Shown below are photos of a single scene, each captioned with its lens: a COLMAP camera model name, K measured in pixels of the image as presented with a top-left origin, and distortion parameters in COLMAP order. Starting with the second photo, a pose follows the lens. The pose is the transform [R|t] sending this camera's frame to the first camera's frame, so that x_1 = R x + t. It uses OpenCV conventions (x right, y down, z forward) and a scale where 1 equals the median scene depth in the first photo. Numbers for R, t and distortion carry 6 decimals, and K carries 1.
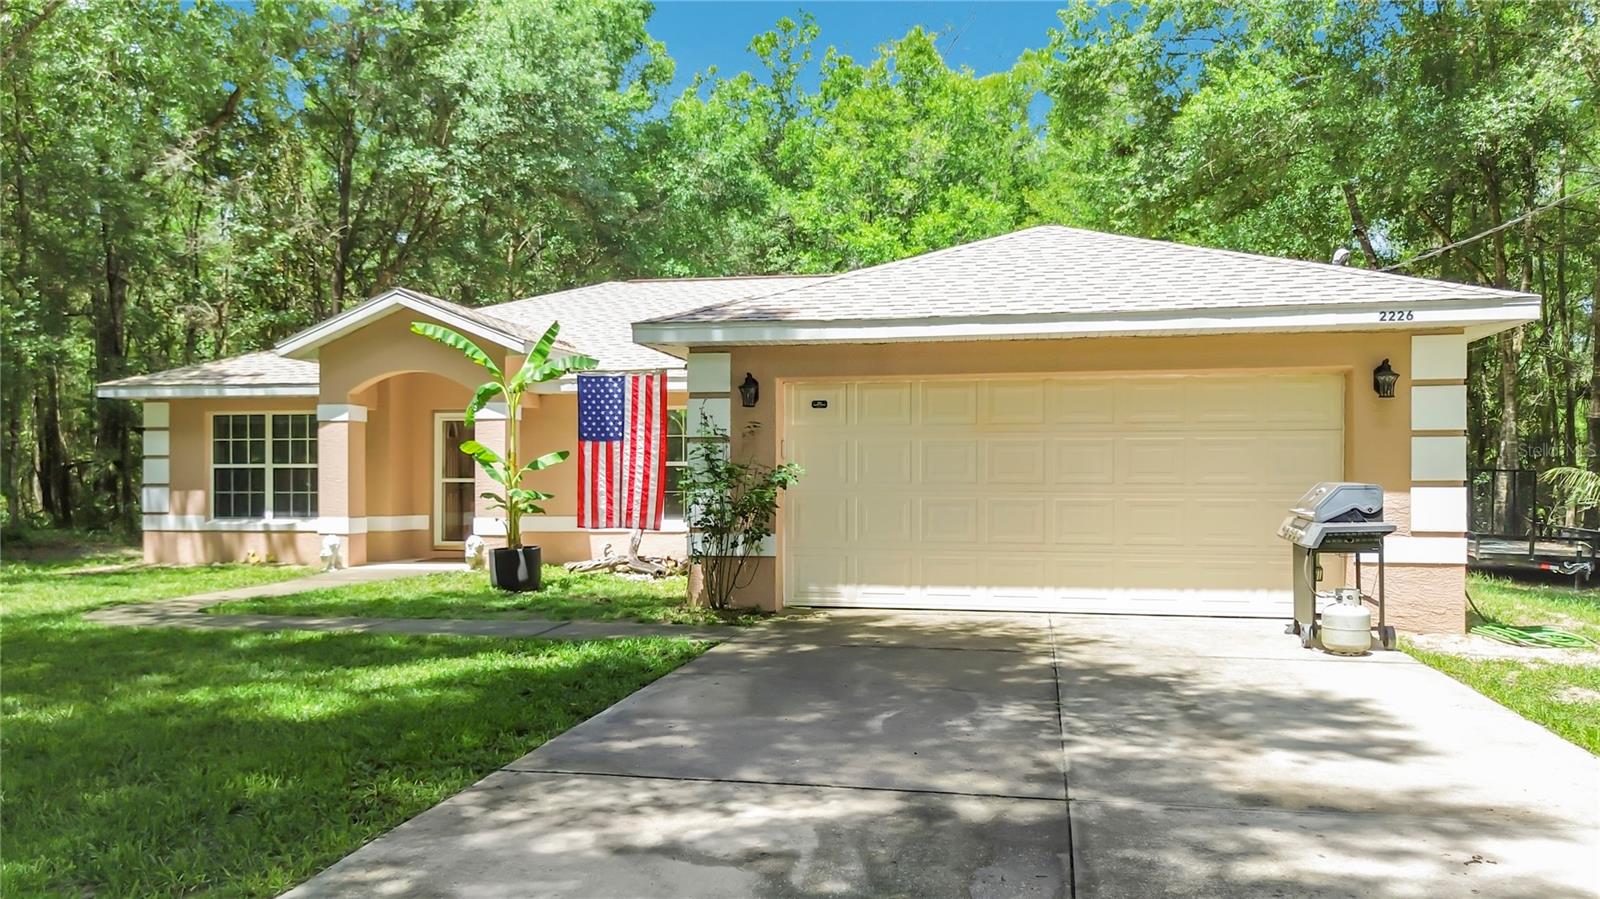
lens RADIAL K [[1192.7, 0, 803.5], [0, 1192.7, 454.3], [0, 0, 1]] dist [0.032083, -0.049036]
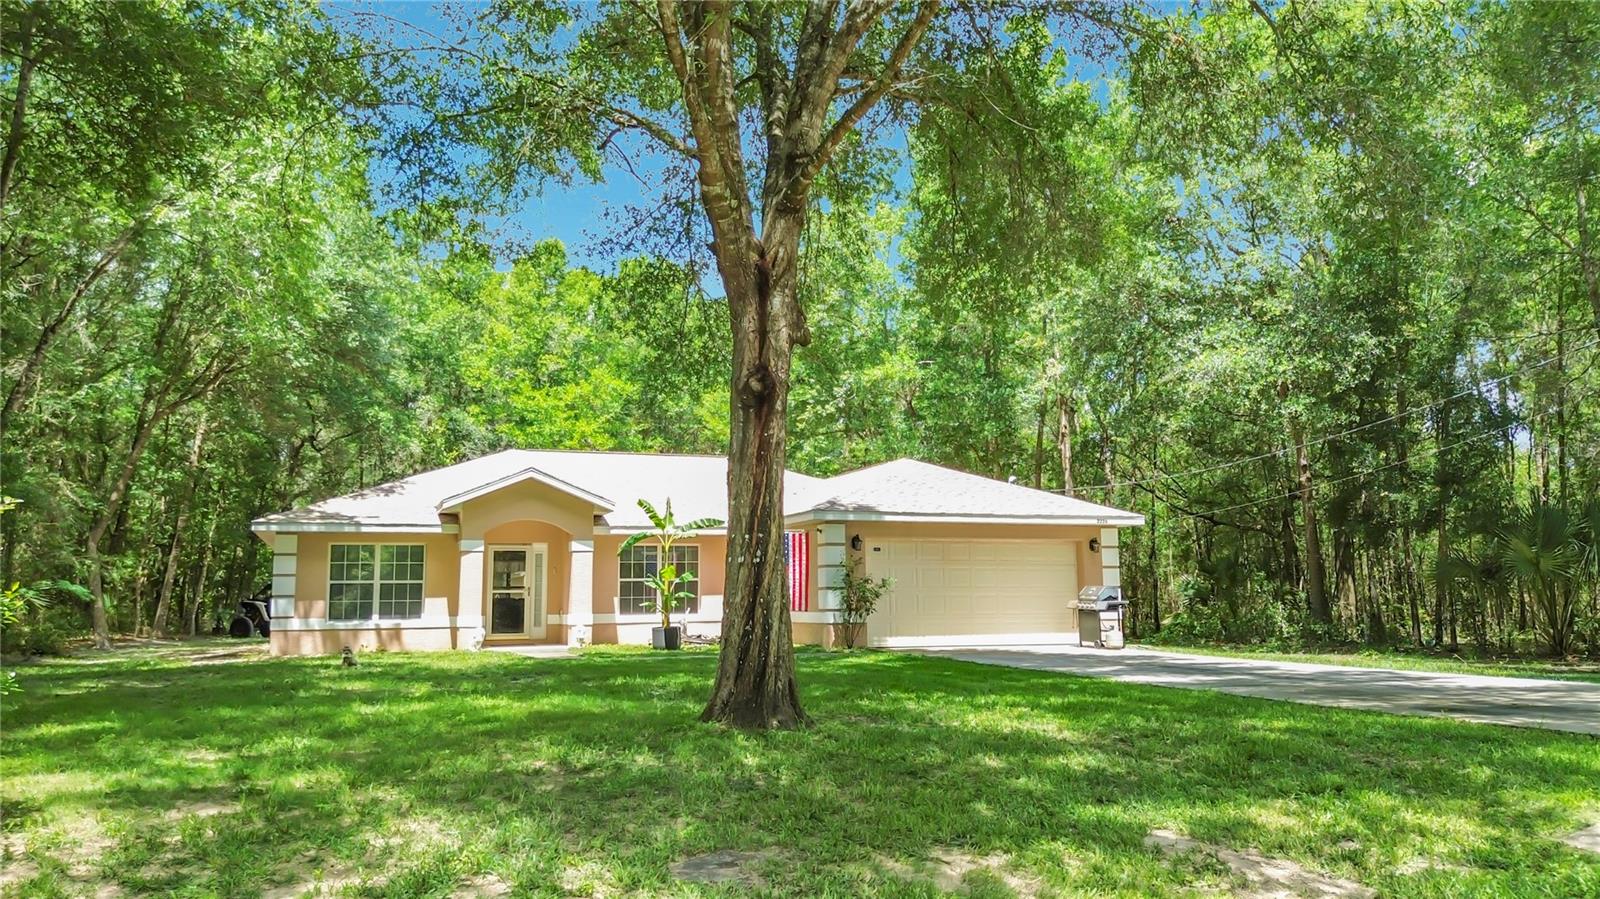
lens RADIAL K [[1253.7, 0, 799.1], [0, 1253.7, 447.2], [0, 0, 1]] dist [0.036297, -0.056188]
pose [[0.851397, 0.060910, 0.520974, -0.810018], [-0.002412, 0.993679, -0.112233, 0.017035], [-0.524517, 0.094298, 0.846162, -0.523318]]
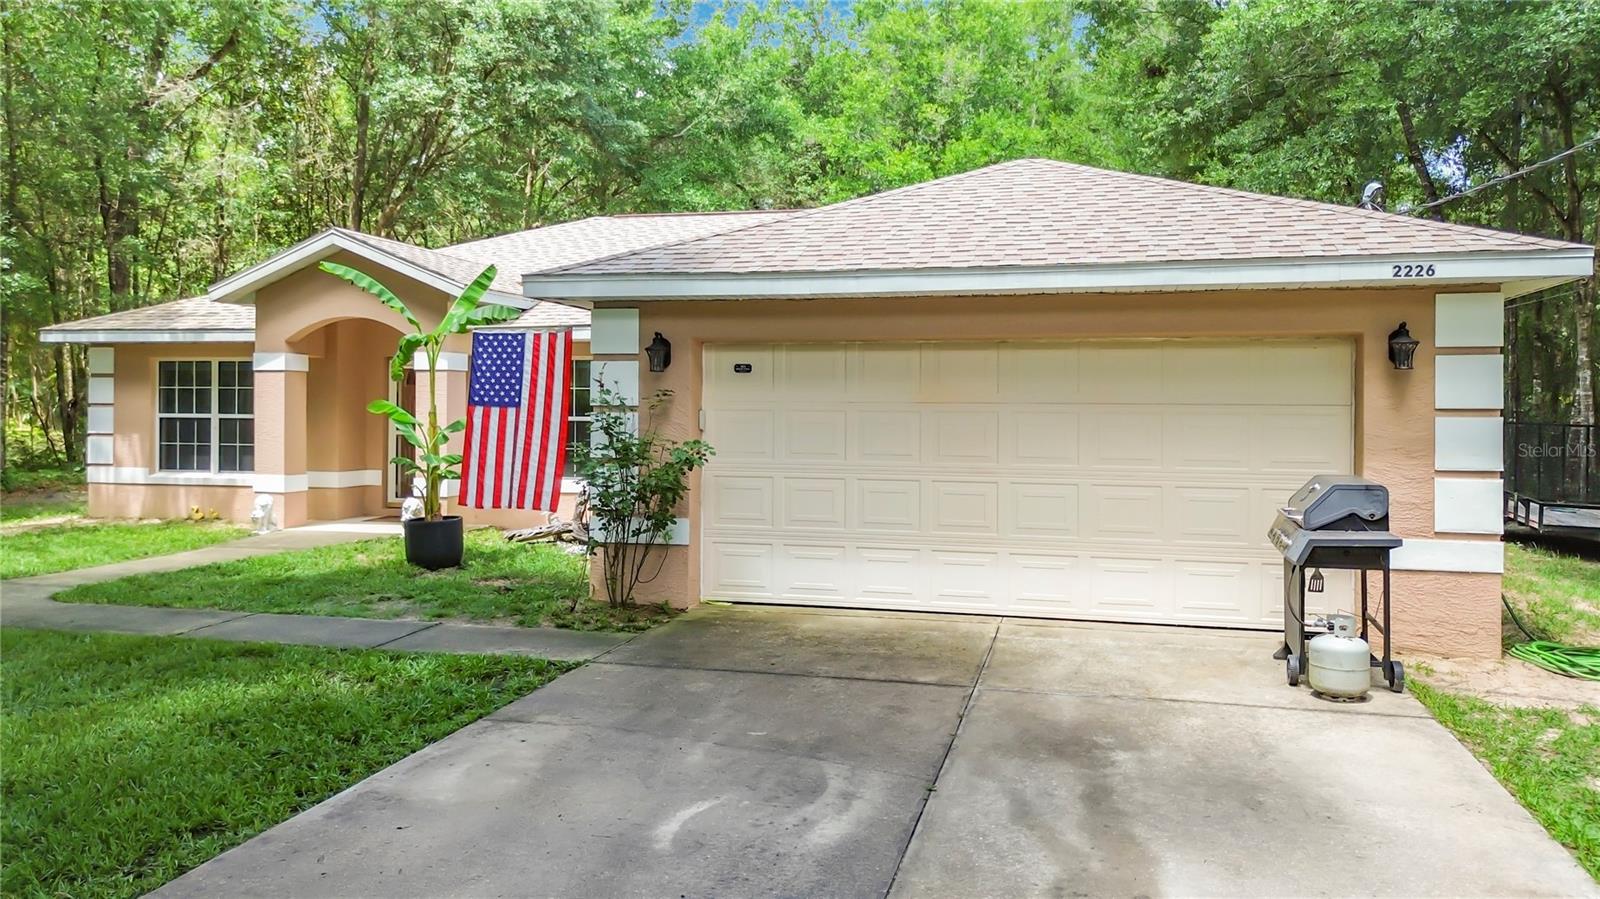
lens RADIAL K [[1192.7, 0, 805.6], [0, 1192.7, 368.0], [0, 0, 1]] dist [0.032083, -0.049036]
pose [[0.998434, 0.004281, -0.055777, 0.069299], [-0.004752, 0.999954, -0.008308, -0.022205], [0.055738, 0.008560, 0.998409, 0.088237]]
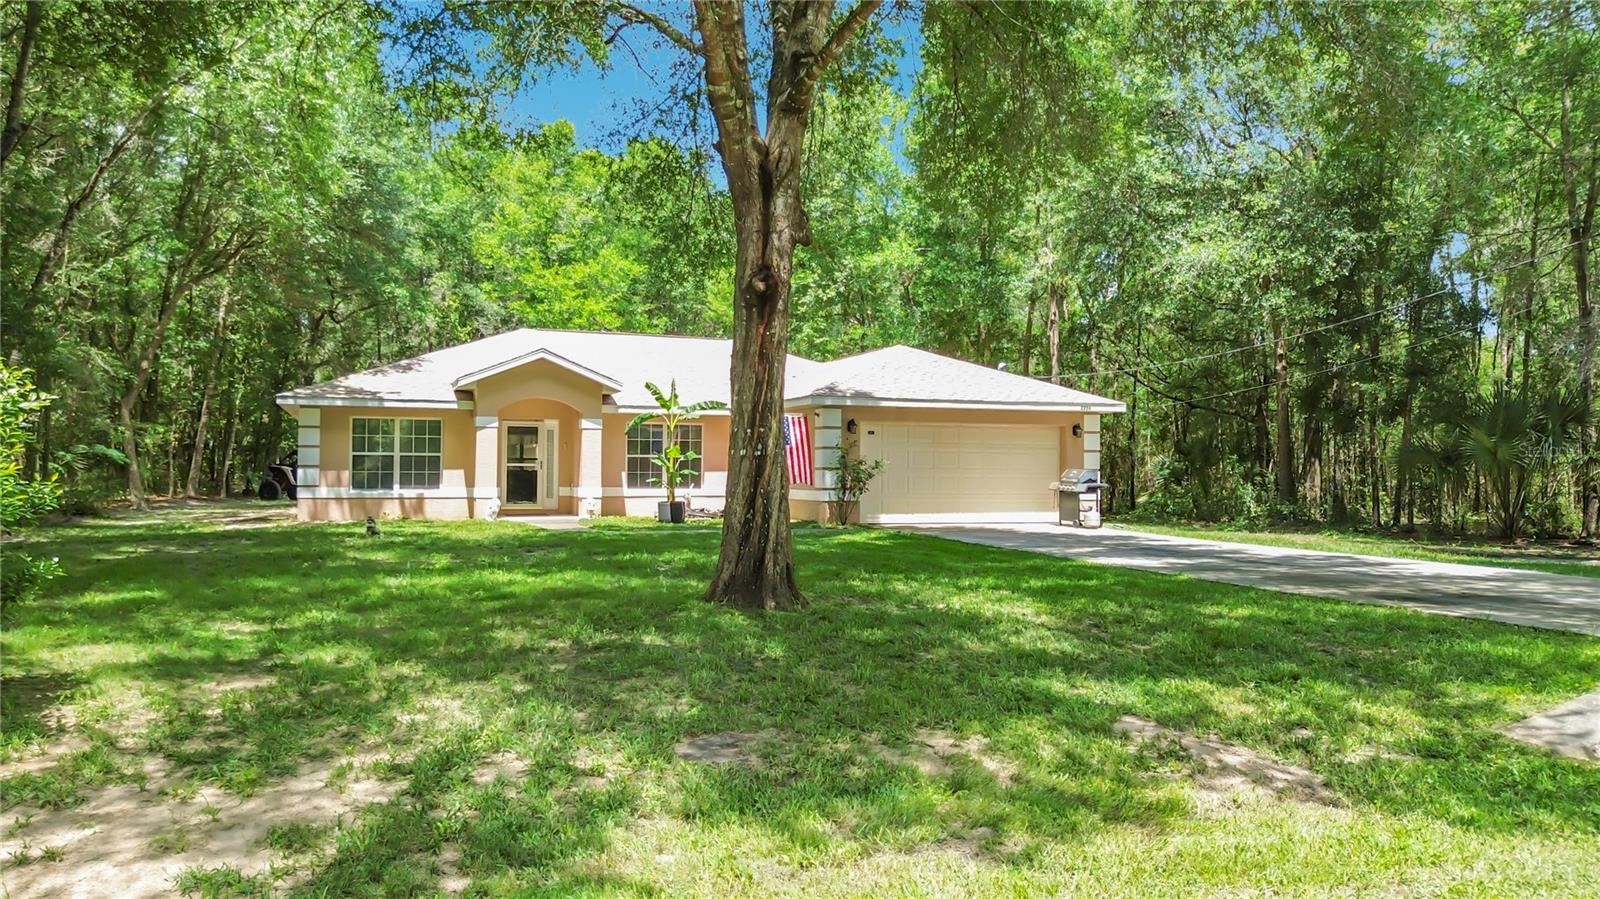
lens RADIAL K [[1192.7, 0, 800.6], [0, 1192.7, 452.7], [0, 0, 1]] dist [0.032083, -0.049036]
pose [[0.849151, 0.015754, 0.527915, -0.810750], [-0.019077, 0.999818, 0.000850, -0.002630], [-0.527805, -0.010793, 0.849297, -0.521413]]
